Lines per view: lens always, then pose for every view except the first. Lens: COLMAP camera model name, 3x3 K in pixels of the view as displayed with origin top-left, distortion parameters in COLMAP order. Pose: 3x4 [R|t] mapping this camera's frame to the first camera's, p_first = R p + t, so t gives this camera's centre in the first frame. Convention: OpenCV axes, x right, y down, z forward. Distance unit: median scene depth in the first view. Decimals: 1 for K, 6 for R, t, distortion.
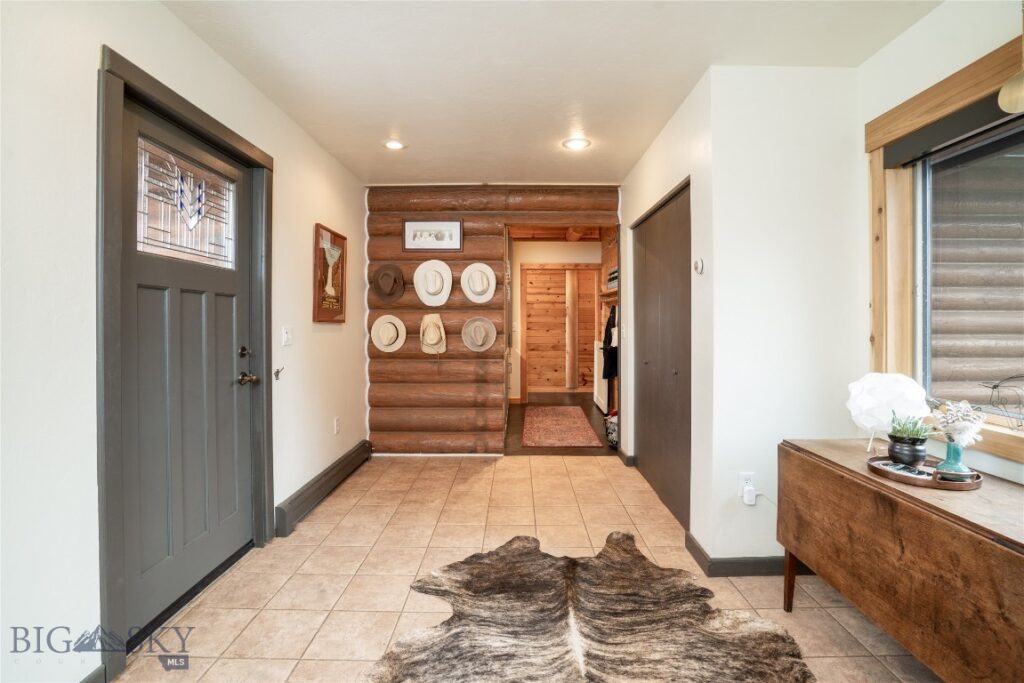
lens RADIAL K [[488.8, 0, 521.7], [0, 488.8, 321.0], [0, 0, 1]] dist [-0.032913, 0.004456]
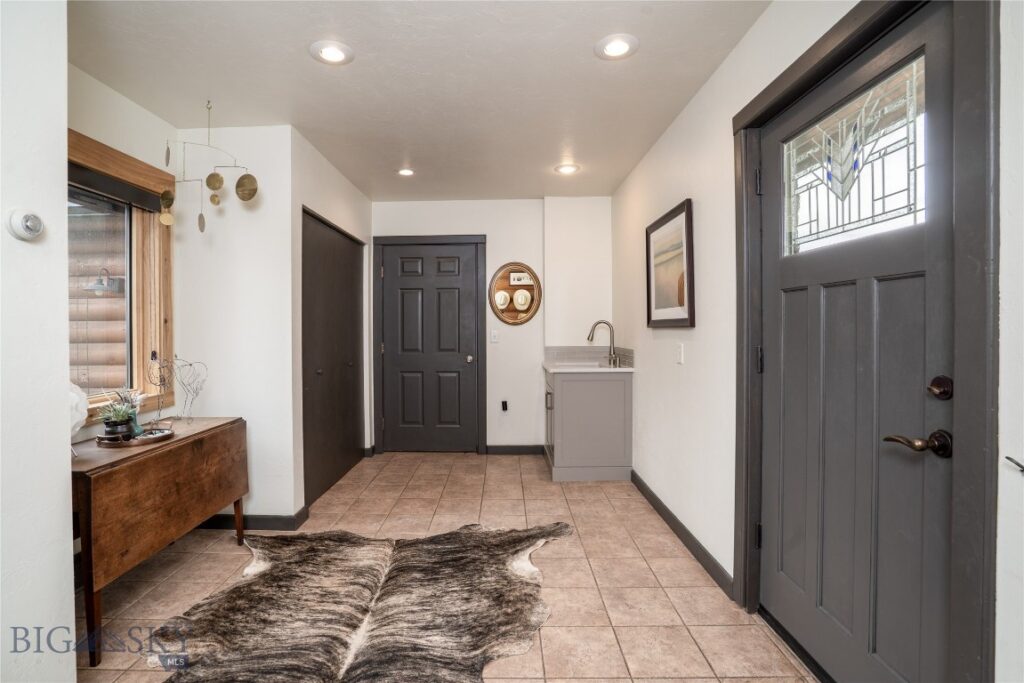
lens RADIAL K [[488.8, 0, 513.0], [0, 488.8, 339.5], [0, 0, 1]] dist [-0.032913, 0.004456]
pose [[-0.999909, 0.005190, -0.012428, -0.208701], [0.004982, 0.999848, 0.016728, 0.008832], [0.012513, 0.016665, -0.999783, 2.029318]]
